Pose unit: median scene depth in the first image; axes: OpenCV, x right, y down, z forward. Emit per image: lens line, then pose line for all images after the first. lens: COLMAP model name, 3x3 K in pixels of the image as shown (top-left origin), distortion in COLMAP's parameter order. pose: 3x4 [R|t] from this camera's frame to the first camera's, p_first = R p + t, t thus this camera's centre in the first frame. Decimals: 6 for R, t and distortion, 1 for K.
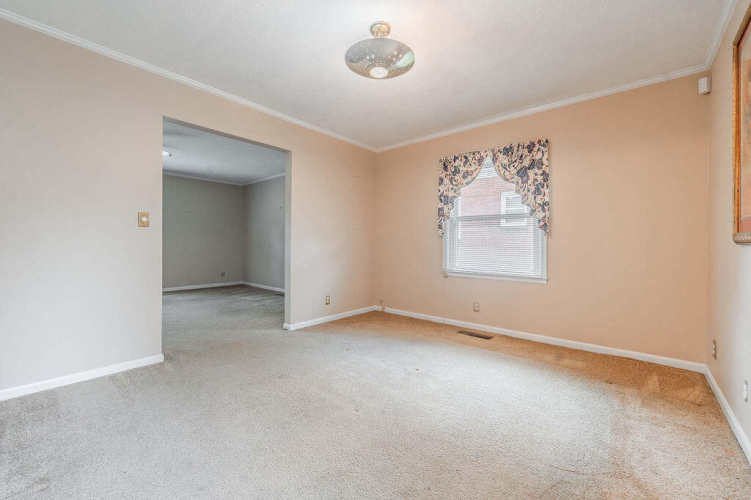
lens RADIAL K [[310.0, 0, 379.3], [0, 310.0, 244.1], [0, 0, 1]] dist [0.006547, -0.000293]
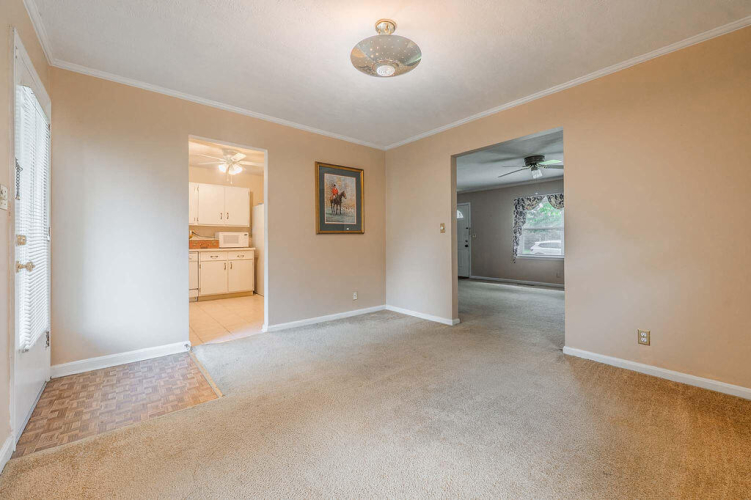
lens RADIAL K [[310.0, 0, 378.4], [0, 310.0, 236.4], [0, 0, 1]] dist [0.006547, -0.000293]
pose [[-0.161109, -0.020616, -0.986721, 0.619588], [0.002801, 0.999768, -0.021346, -0.002942], [0.986933, -0.006203, -0.161014, 0.718916]]
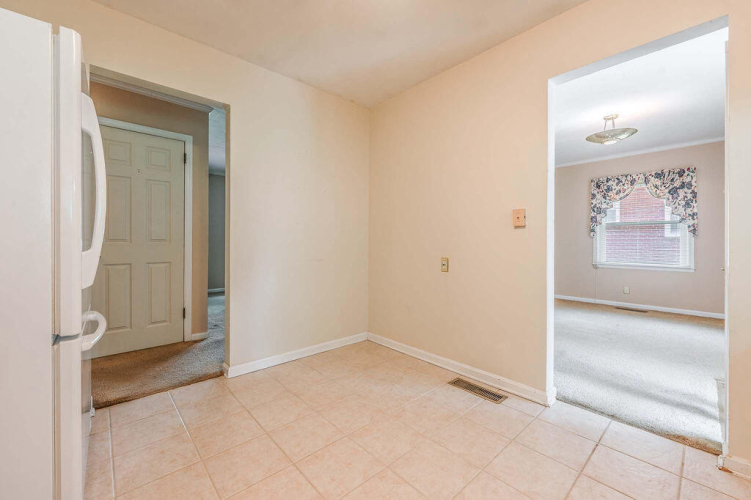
lens RADIAL K [[310.0, 0, 379.6], [0, 310.0, 242.6], [0, 0, 1]] dist [0.006547, -0.000293]
pose [[0.992237, -0.004145, -0.124294, -0.643302], [0.004227, 0.999991, 0.000393, -0.009136], [0.124292, -0.000916, 0.992245, -0.518349]]
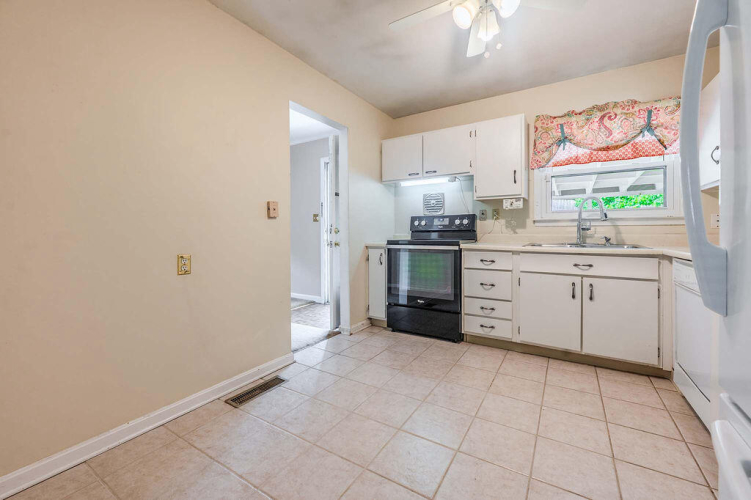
lens RADIAL K [[310.0, 0, 378.9], [0, 310.0, 234.4], [0, 0, 1]] dist [0.006547, -0.000293]
pose [[-0.146309, -0.014294, 0.989136, -1.191274], [0.006696, 0.999858, 0.015440, -0.012275], [-0.989216, 0.008882, -0.146192, 0.043557]]
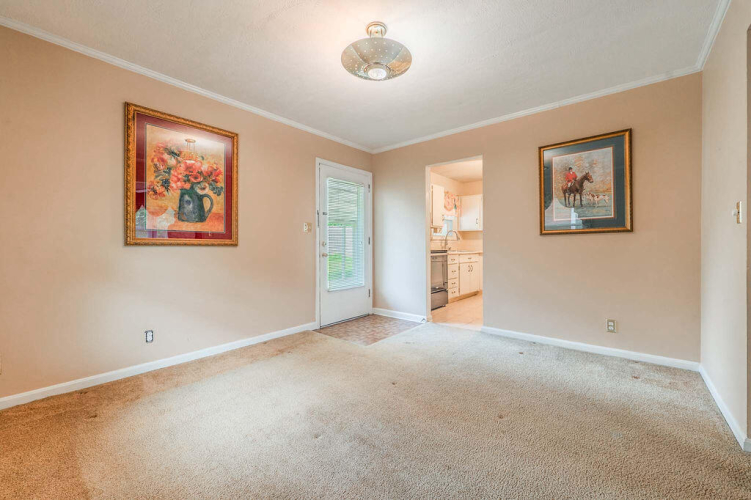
lens RADIAL K [[310.0, 0, 379.0], [0, 310.0, 244.2], [0, 0, 1]] dist [0.006547, -0.000293]
pose [[-0.999718, -0.004554, -0.023298, 0.010105], [-0.004530, 0.999989, -0.001085, -0.005365], [0.023303, -0.000979, -0.999728, 1.265213]]
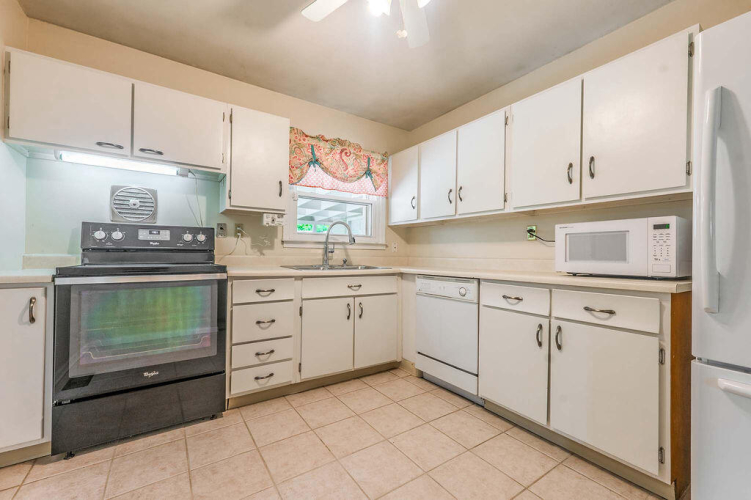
lens RADIAL K [[310.0, 0, 371.2], [0, 310.0, 253.1], [0, 0, 1]] dist [0.006547, -0.000293]
pose [[-0.959910, -0.018899, 0.279671, -0.802629], [-0.018882, 0.999818, 0.002753, -0.010180], [-0.279672, -0.002638, -0.960092, 0.187377]]
